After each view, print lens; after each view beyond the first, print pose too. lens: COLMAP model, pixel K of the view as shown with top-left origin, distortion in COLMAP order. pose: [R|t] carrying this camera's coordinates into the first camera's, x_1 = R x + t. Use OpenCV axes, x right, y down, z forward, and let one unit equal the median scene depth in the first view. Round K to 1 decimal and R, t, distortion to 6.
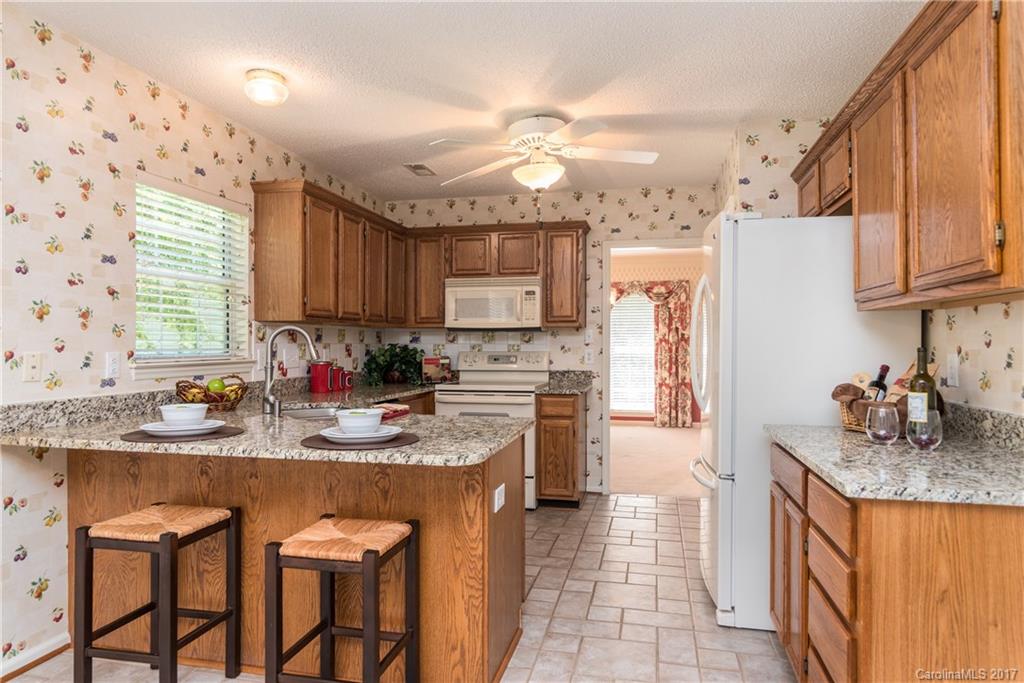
lens RADIAL K [[621.0, 0, 511.9], [0, 621.0, 344.8], [0, 0, 1]] dist [0.004959, 0.000761]
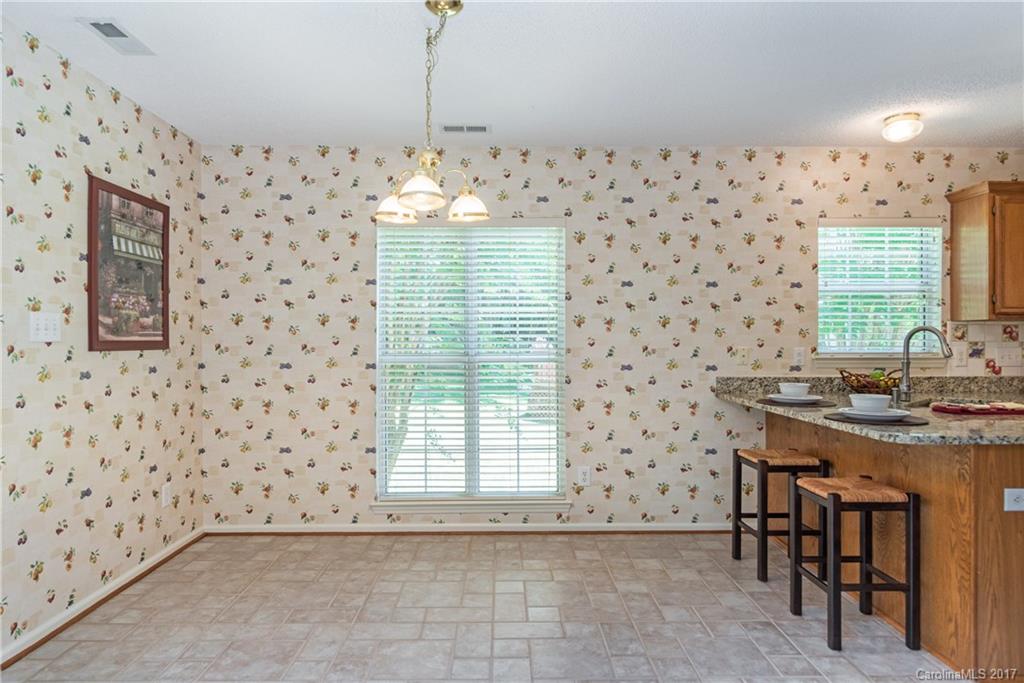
lens RADIAL K [[621.0, 0, 509.8], [0, 621.0, 345.2], [0, 0, 1]] dist [0.004959, 0.000761]
pose [[0.241474, 0.005154, -0.970394, 0.574469], [-0.000914, 0.999987, 0.005084, -0.001338], [0.970407, -0.000341, 0.241475, -0.015395]]
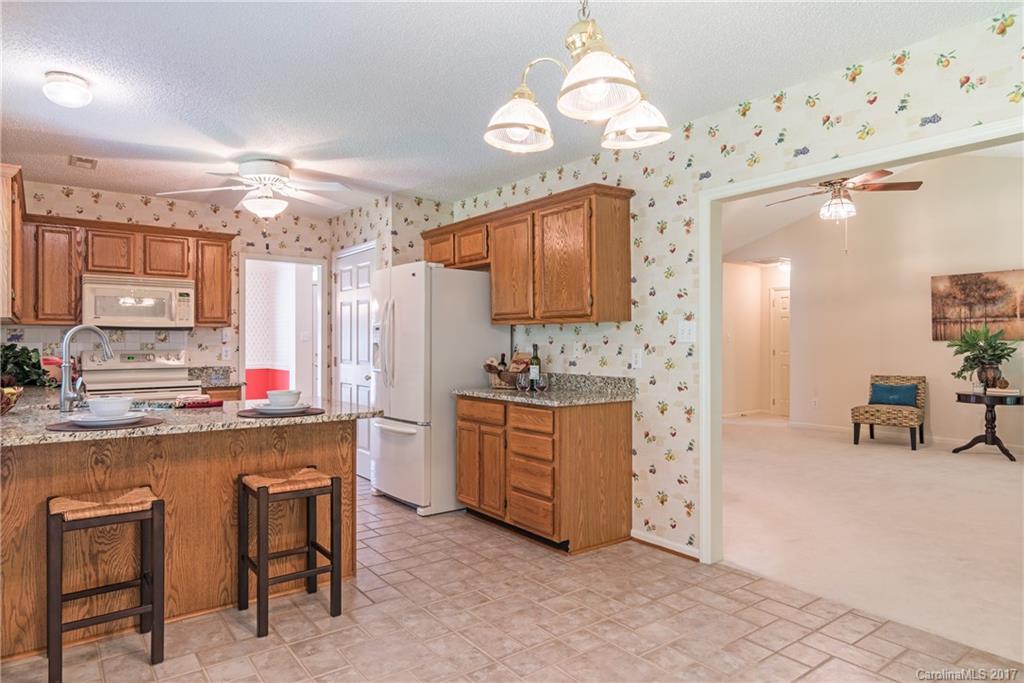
lens RADIAL K [[621.0, 0, 512.0], [0, 621.0, 343.4], [0, 0, 1]] dist [0.004959, 0.000761]
pose [[0.642356, -0.002354, 0.766402, -0.695136], [0.001428, 0.999997, 0.001875, -0.001573], [-0.766405, -0.000110, 0.642358, -0.200756]]
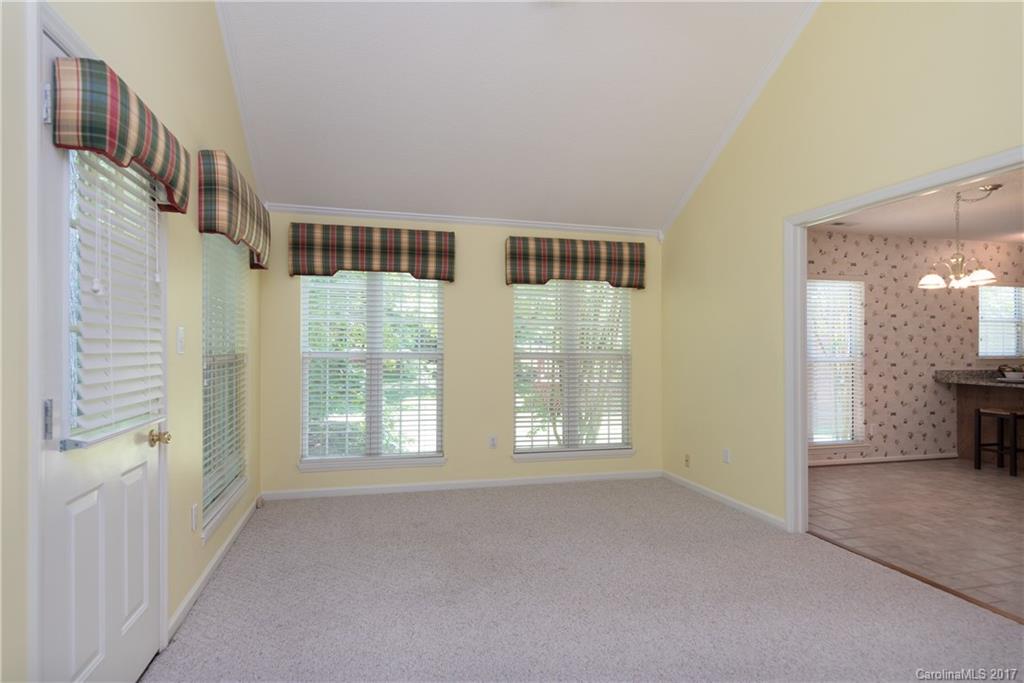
lens RADIAL K [[549.7, 0, 513.2], [0, 549.7, 343.3], [0, 0, 1]] dist [0.001088, -0.000588]
pose [[0.462264, -0.001630, -0.886741, 0.480537], [-0.004716, 0.999980, -0.004297, -0.010593], [0.886730, 0.006168, 0.462247, -1.644892]]
